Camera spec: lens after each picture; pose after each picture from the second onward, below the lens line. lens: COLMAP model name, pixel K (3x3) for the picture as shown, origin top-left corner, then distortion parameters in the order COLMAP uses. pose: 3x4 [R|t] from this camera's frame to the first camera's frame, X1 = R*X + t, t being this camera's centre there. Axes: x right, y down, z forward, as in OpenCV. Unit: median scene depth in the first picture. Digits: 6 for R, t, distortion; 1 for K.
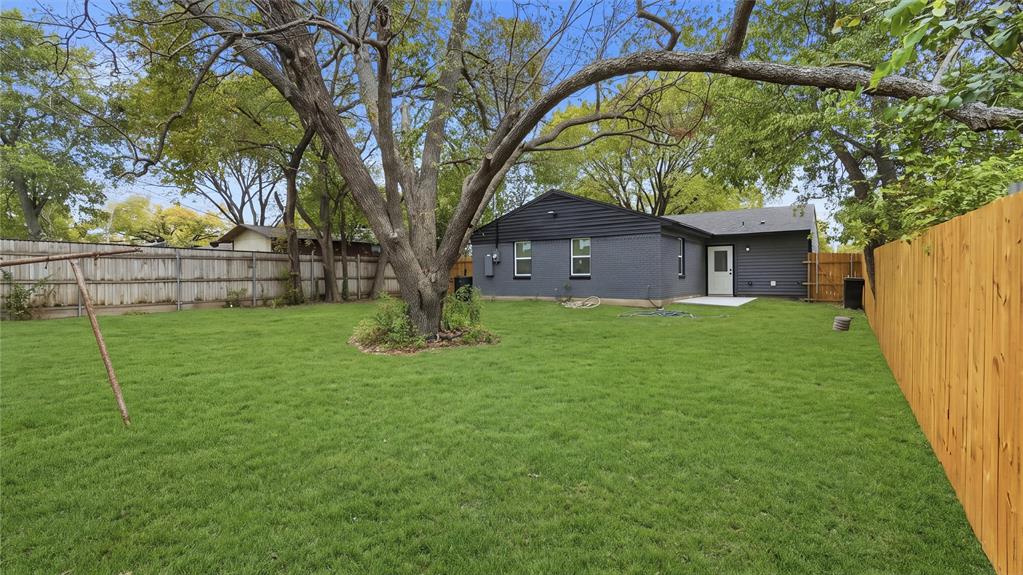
lens RADIAL K [[470.3, 0, 511.4], [0, 470.3, 285.7], [0, 0, 1]] dist [0.000173, 0.000680]
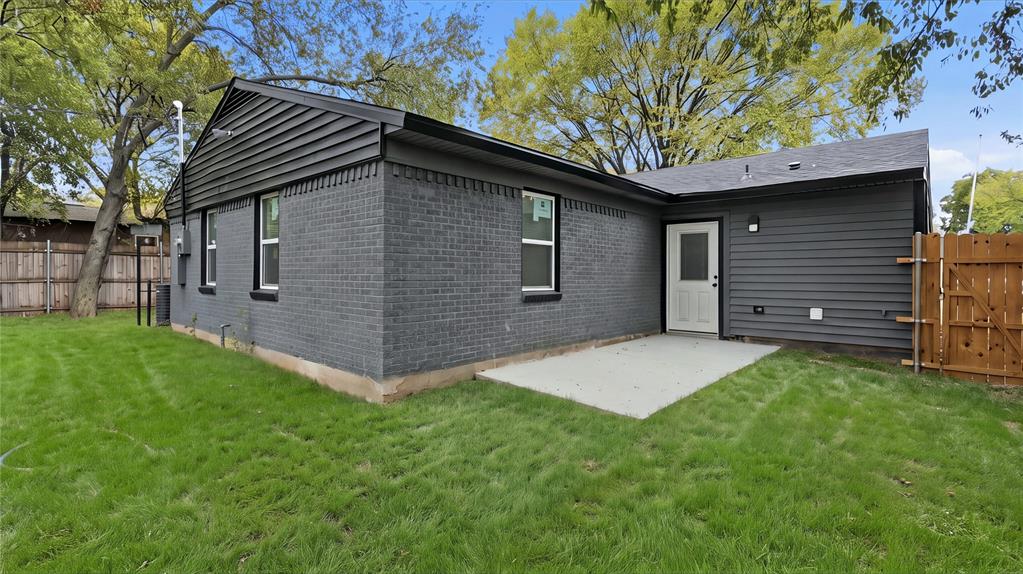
lens RADIAL K [[475.9, 0, 512.3], [0, 475.9, 283.8], [0, 0, 1]] dist [-0.001906, -0.000468]
pose [[0.989982, 0.016935, -0.140171, 0.341763], [-0.016178, 0.999848, 0.006533, -0.027409], [0.140261, -0.004200, 0.990106, 0.539236]]
